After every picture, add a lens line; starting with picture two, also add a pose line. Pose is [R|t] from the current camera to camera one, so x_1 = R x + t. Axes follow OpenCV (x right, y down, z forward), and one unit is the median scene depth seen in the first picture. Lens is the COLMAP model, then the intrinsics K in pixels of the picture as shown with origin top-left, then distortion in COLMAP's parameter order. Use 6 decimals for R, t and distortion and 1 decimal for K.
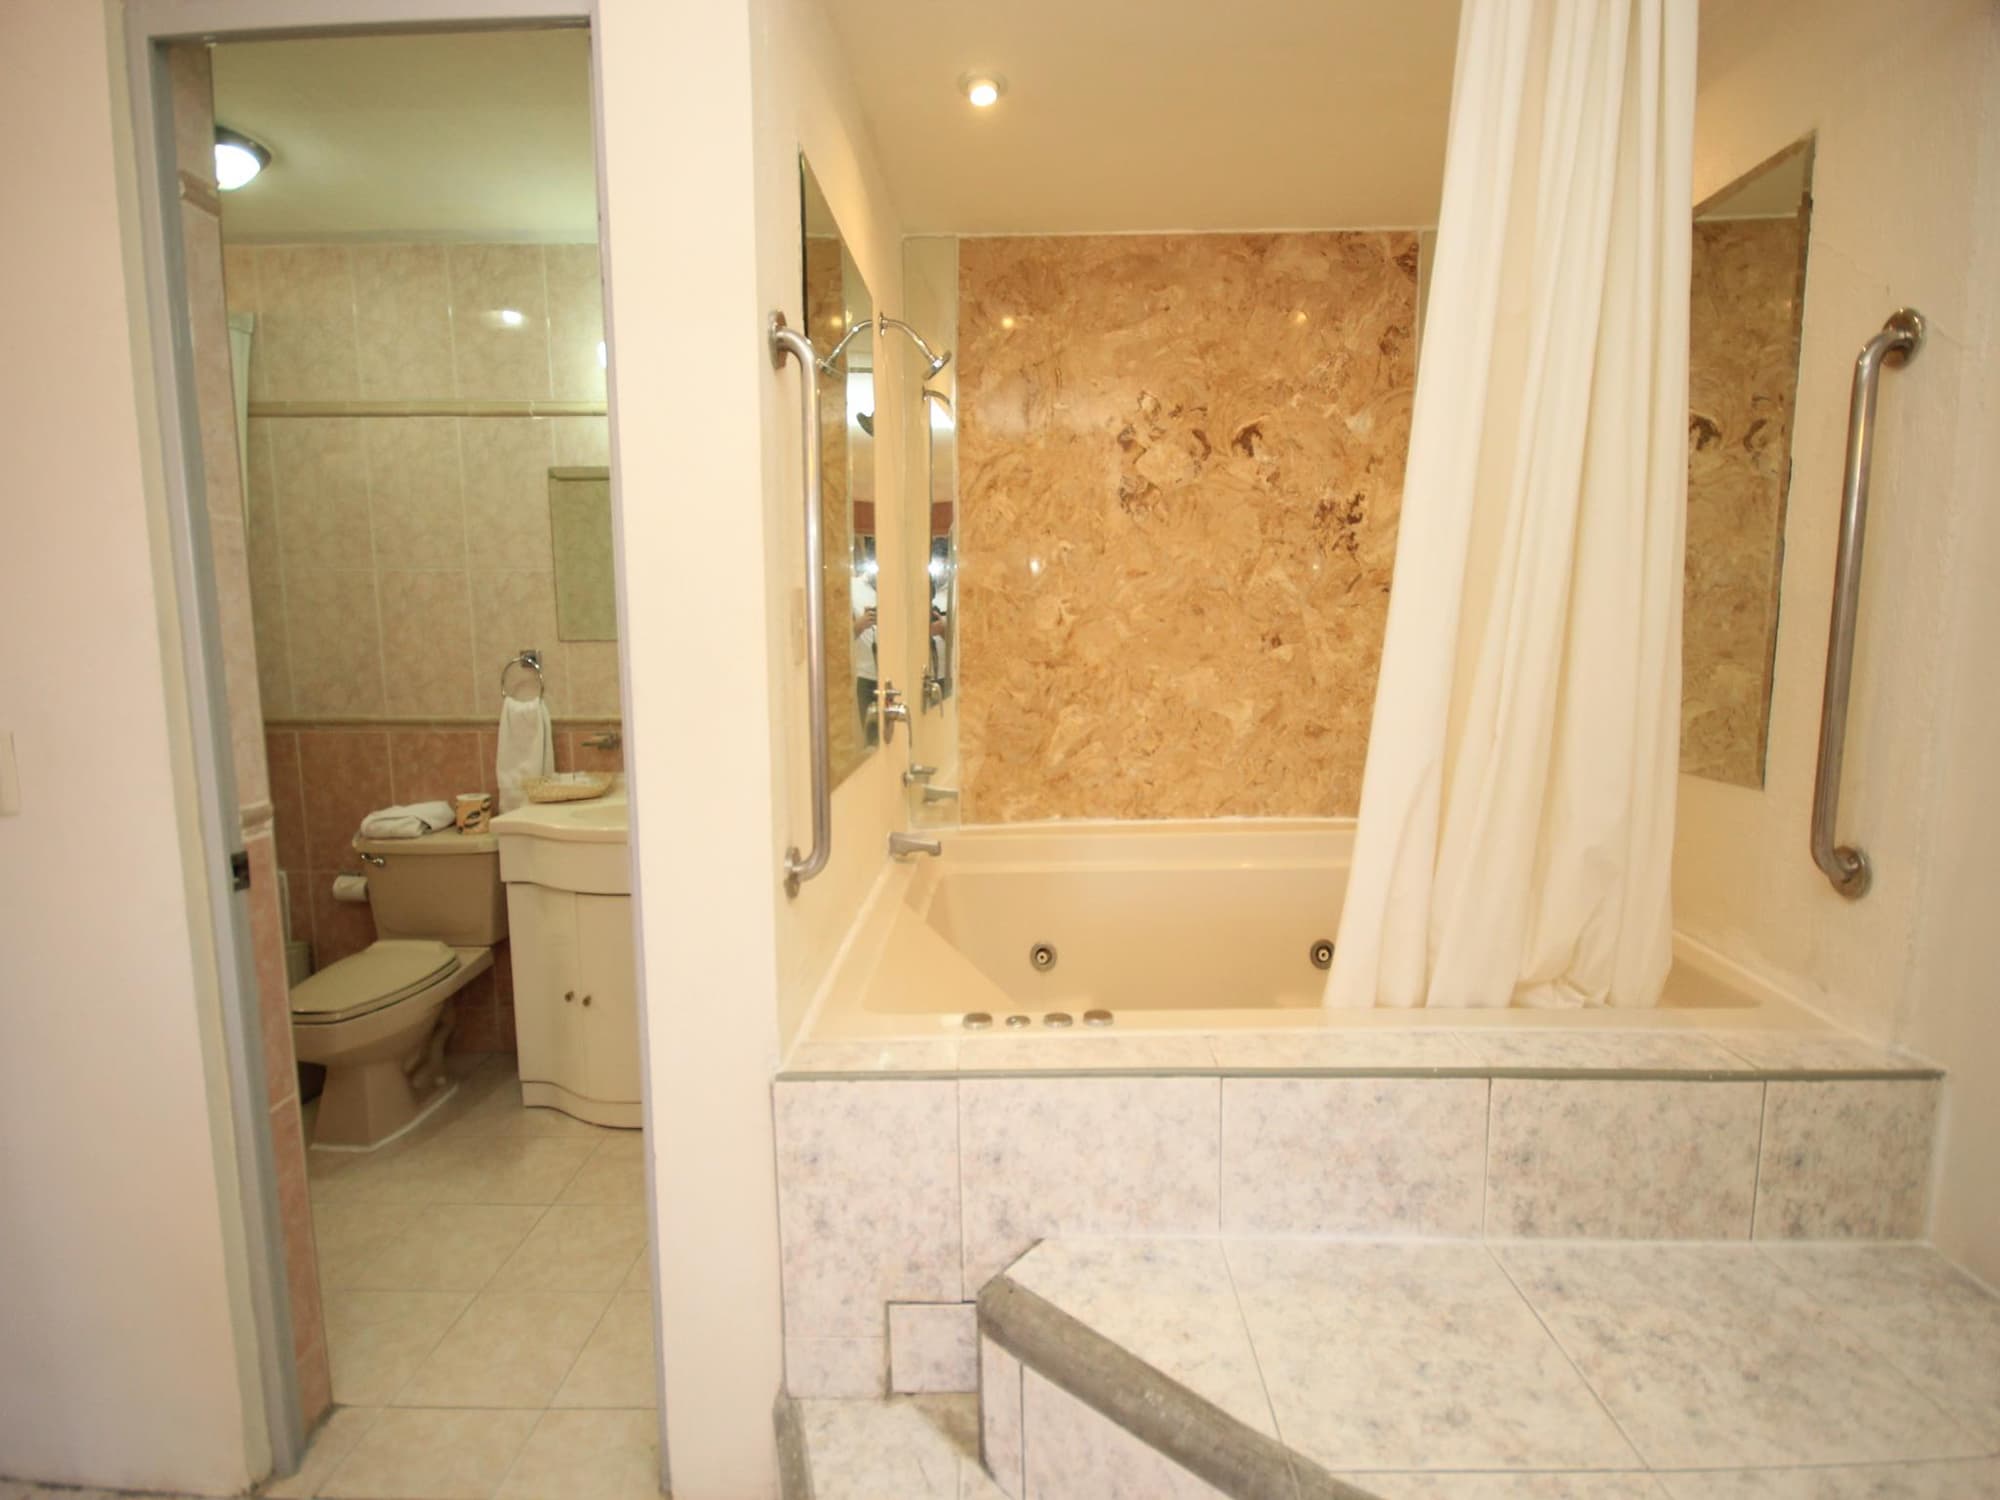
lens RADIAL K [[948.1, 0, 1000.0], [0, 948.1, 750.0], [0, 0, 1]] dist [-0.000362, -0.000028]
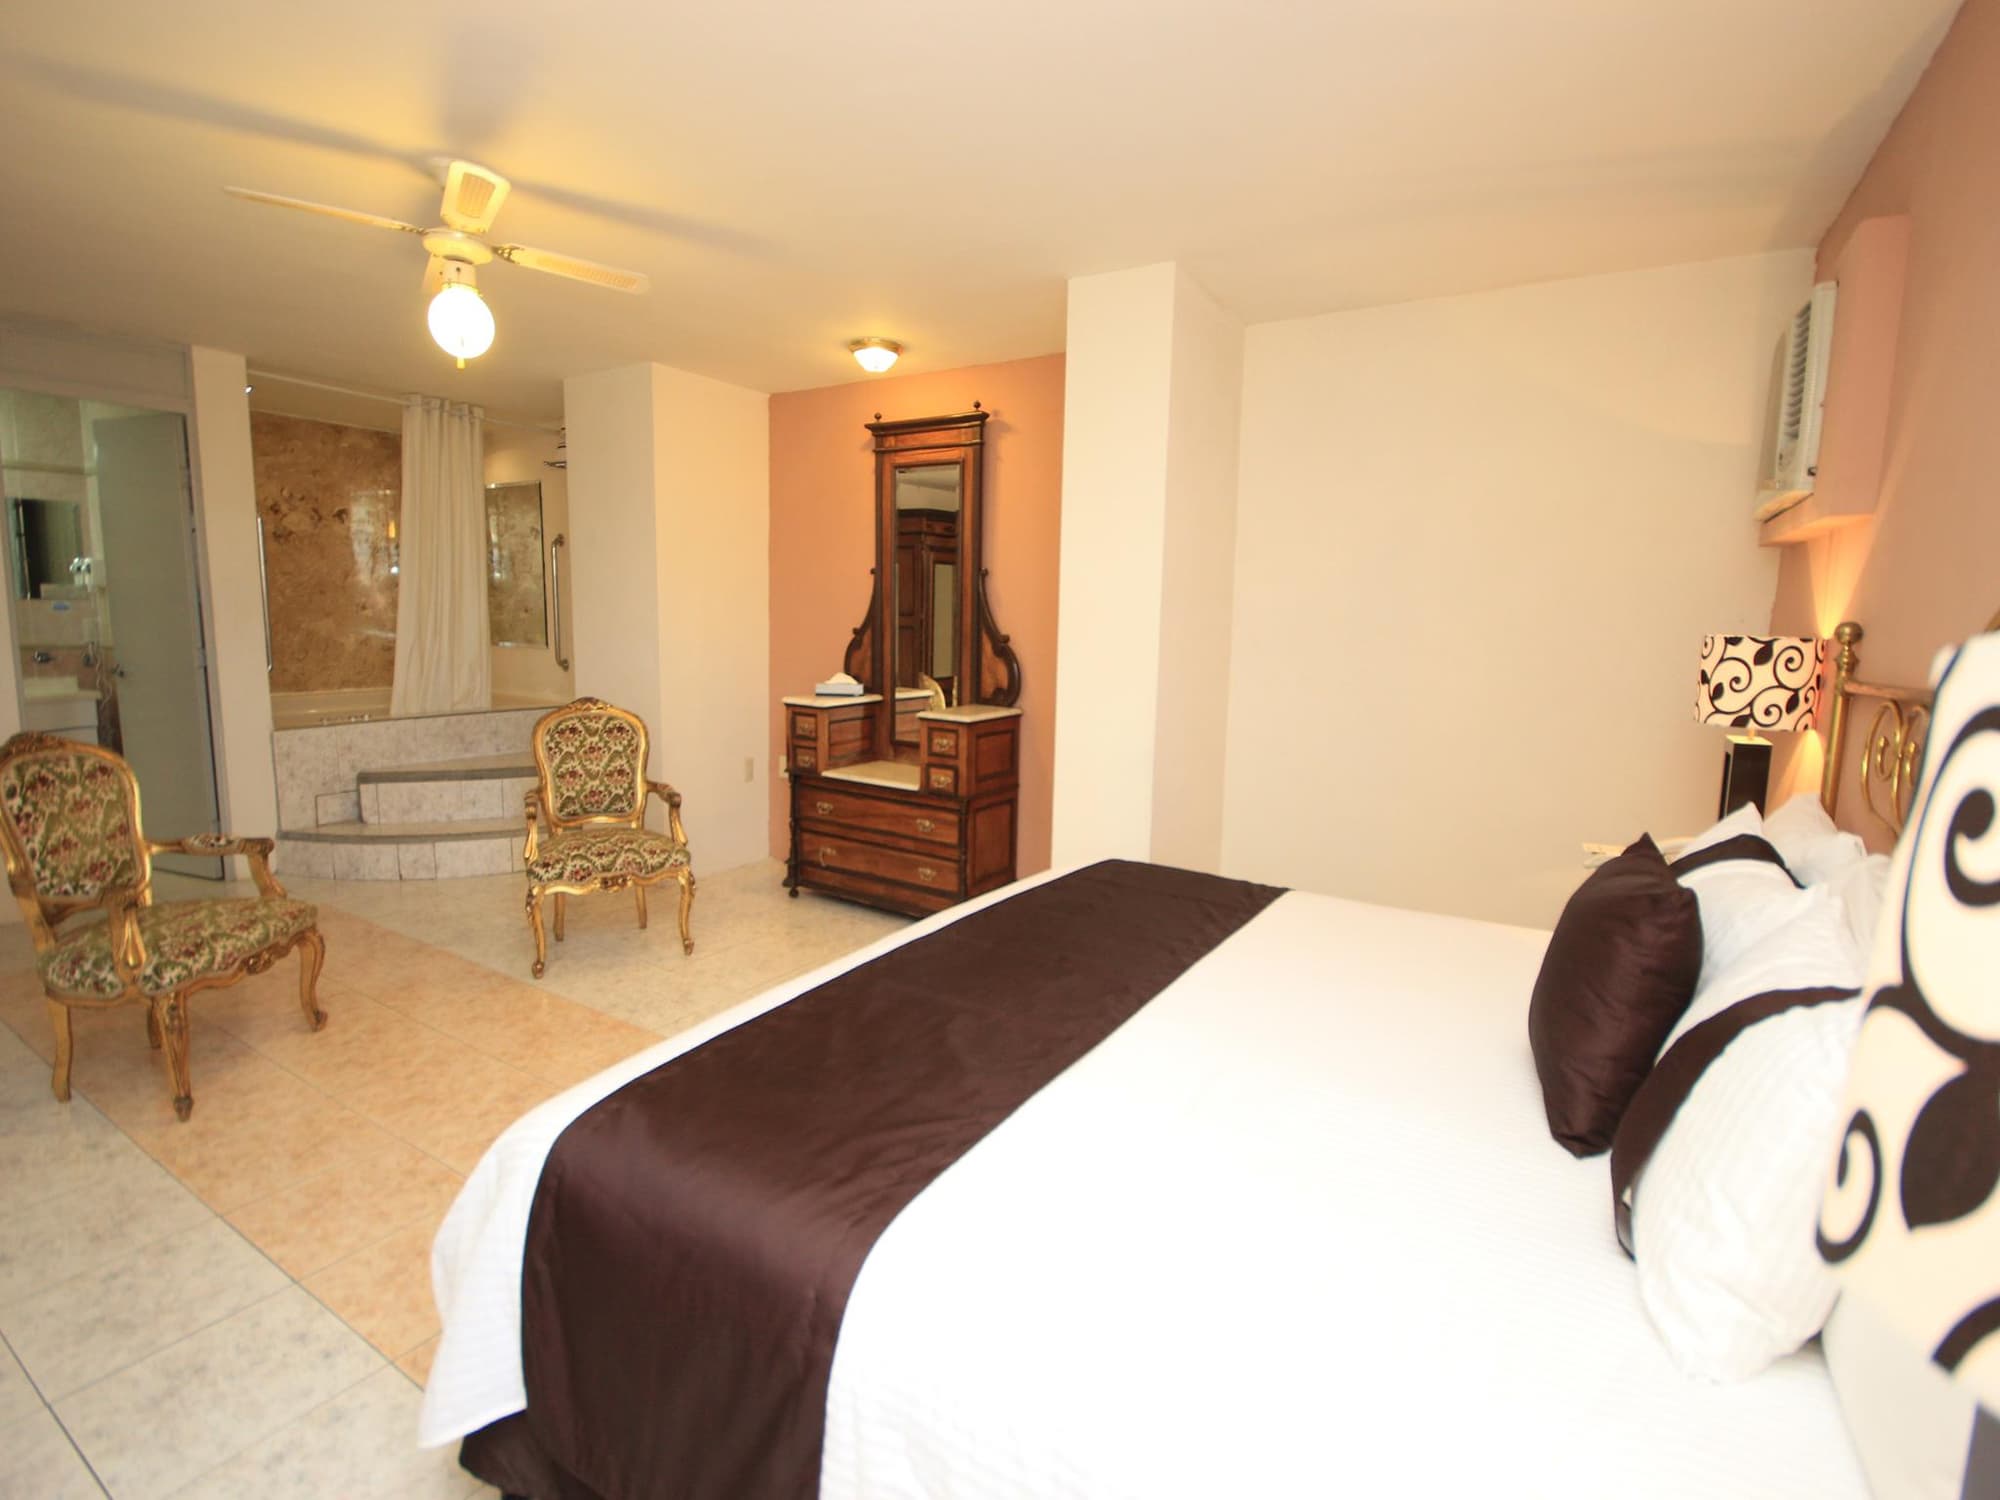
lens RADIAL K [[913.9, 0, 996.9], [0, 913.9, 733.4], [0, 0, 1]] dist [0.002393, 0.000330]
pose [[0.513121, -0.085302, 0.854067, -0.833339], [0.079334, 0.995503, 0.051764, 0.191800], [-0.854642, 0.041195, 0.517581, -1.414560]]
